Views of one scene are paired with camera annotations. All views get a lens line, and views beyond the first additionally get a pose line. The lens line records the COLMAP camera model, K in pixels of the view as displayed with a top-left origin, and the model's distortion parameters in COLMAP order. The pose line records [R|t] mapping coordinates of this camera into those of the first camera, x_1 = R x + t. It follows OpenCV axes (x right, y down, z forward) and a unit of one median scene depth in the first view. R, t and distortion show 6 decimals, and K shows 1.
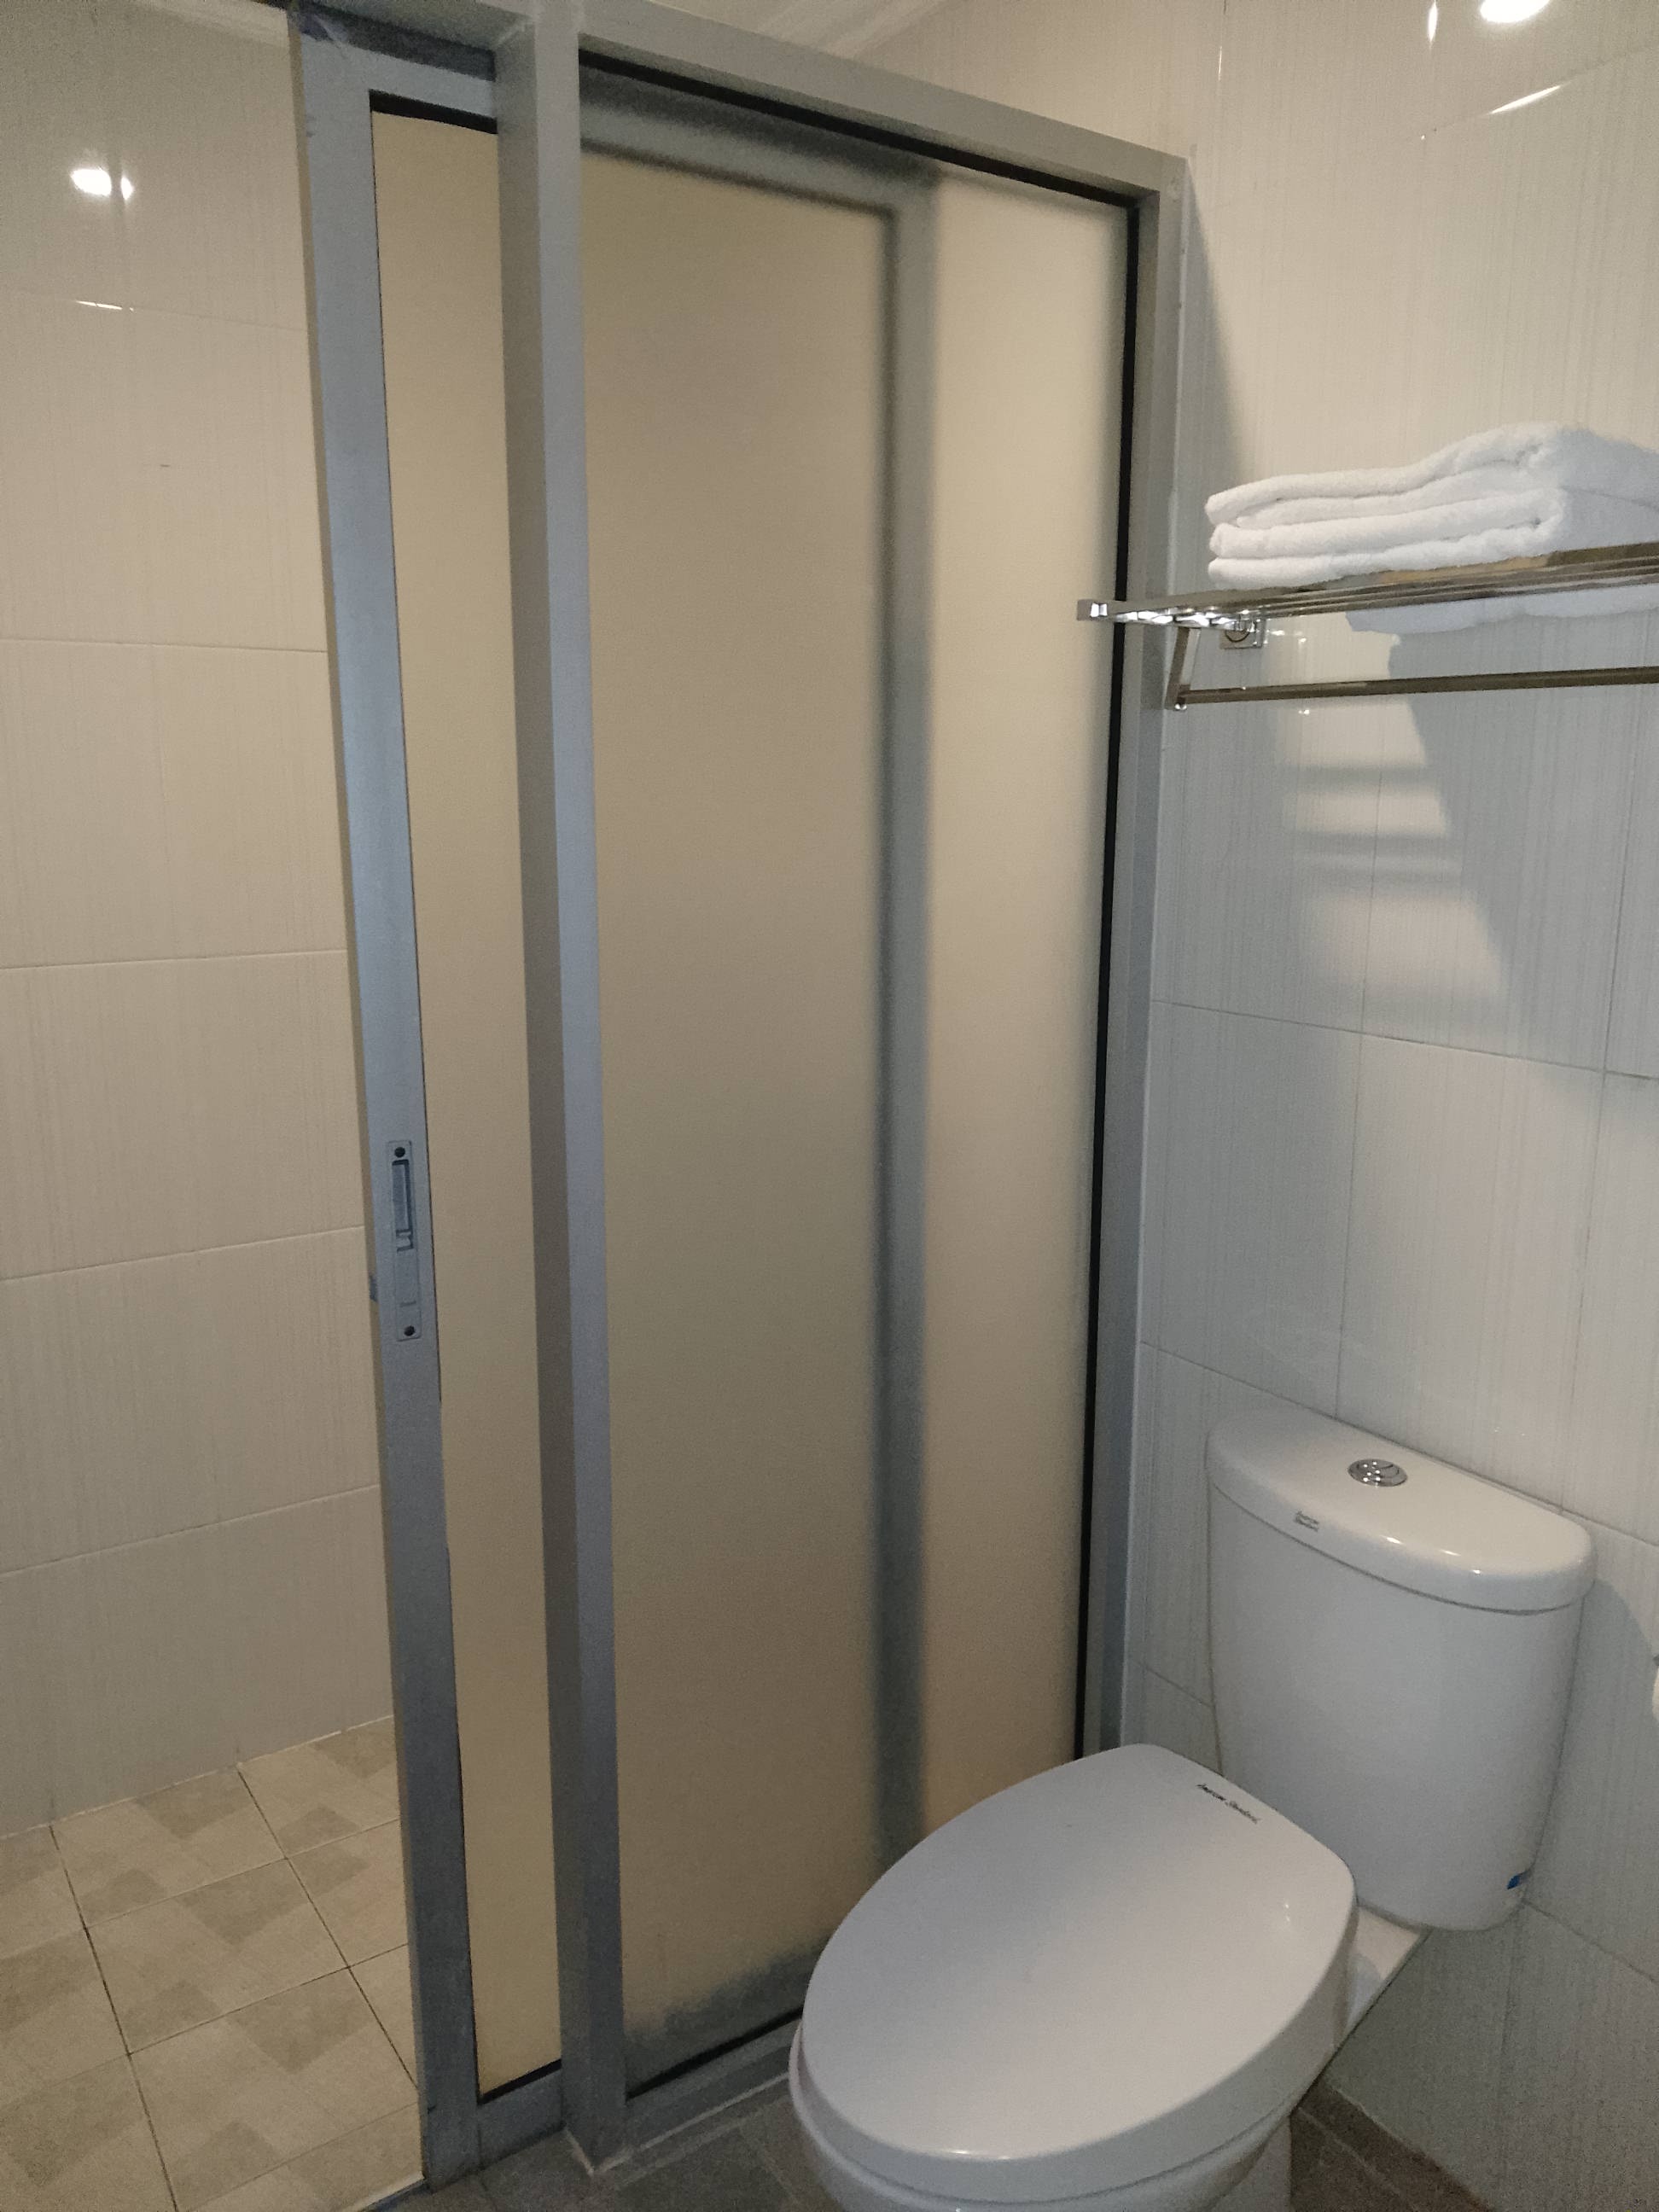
lens RADIAL K [[1631.2, 0, 829.2], [0, 1631.2, 1133.3], [0, 0, 1]] dist [0.034430, -0.085815]
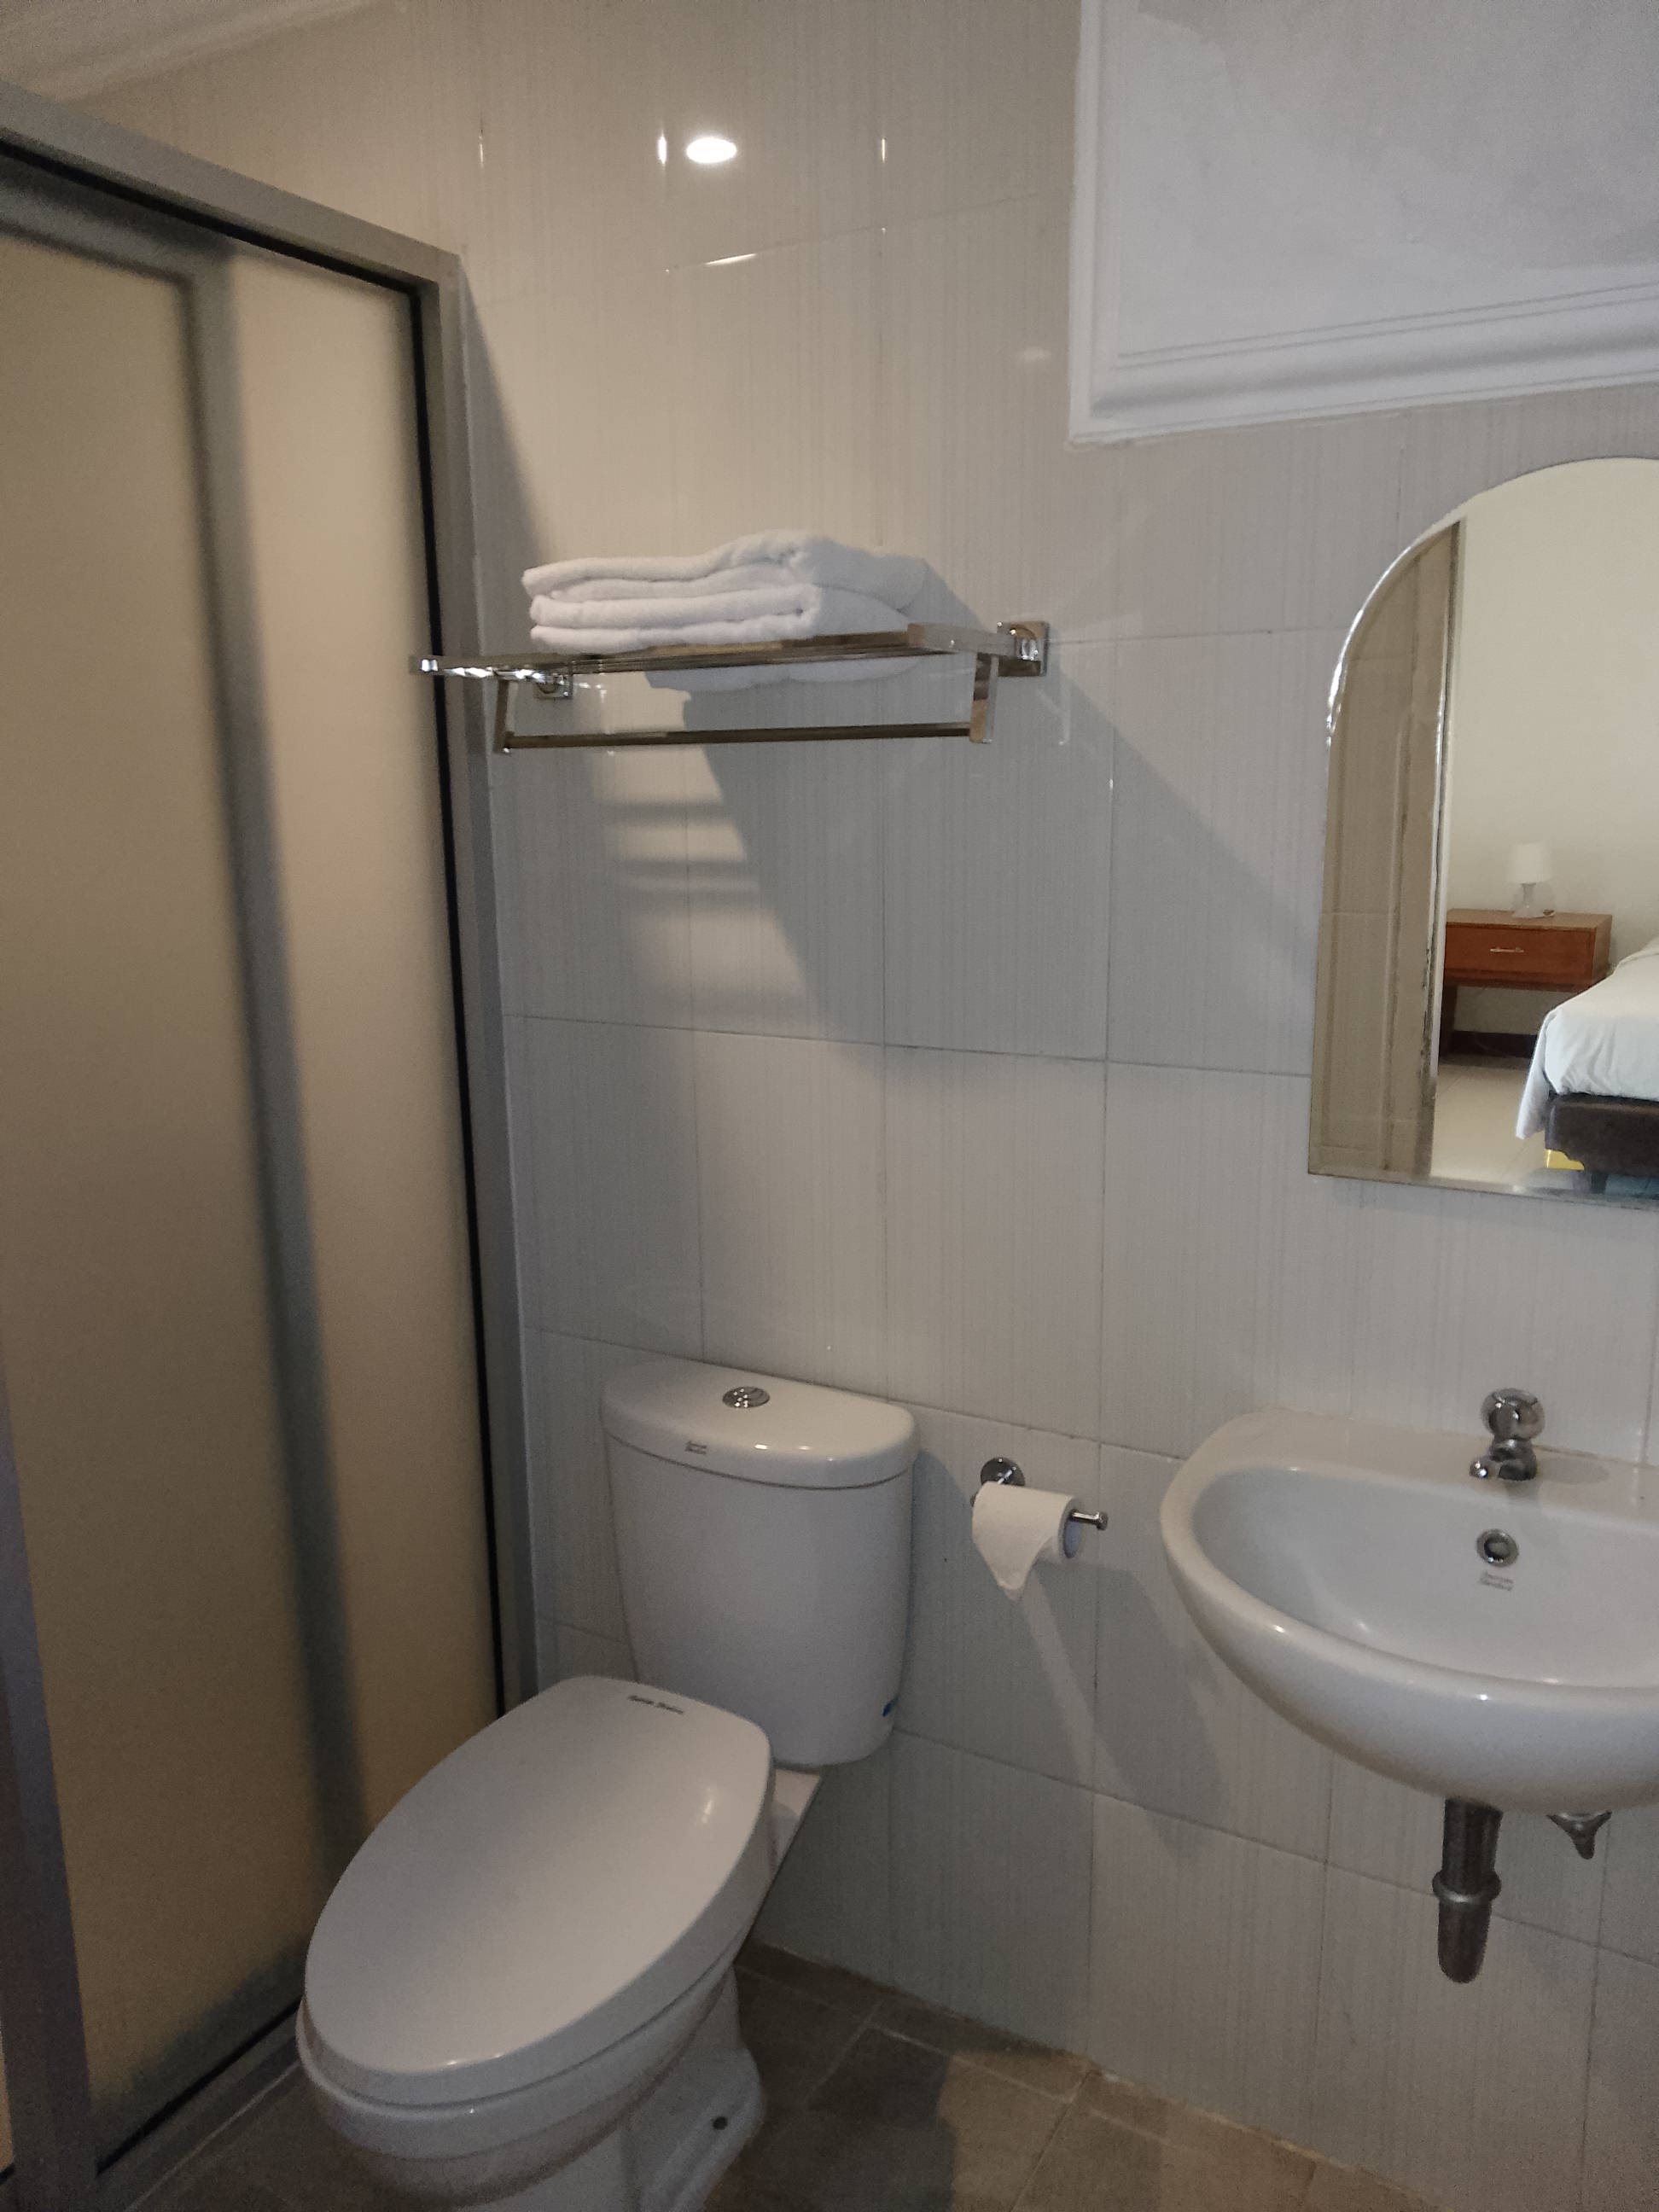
lens RADIAL K [[1631.2, 0, 829.2], [0, 1631.2, 1133.3], [0, 0, 1]] dist [0.034430, -0.085815]
pose [[0.896209, -0.107711, 0.430357, -0.101285], [0.107098, 0.993915, 0.025731, -0.007043], [-0.430510, 0.023030, 0.902292, -0.099620]]
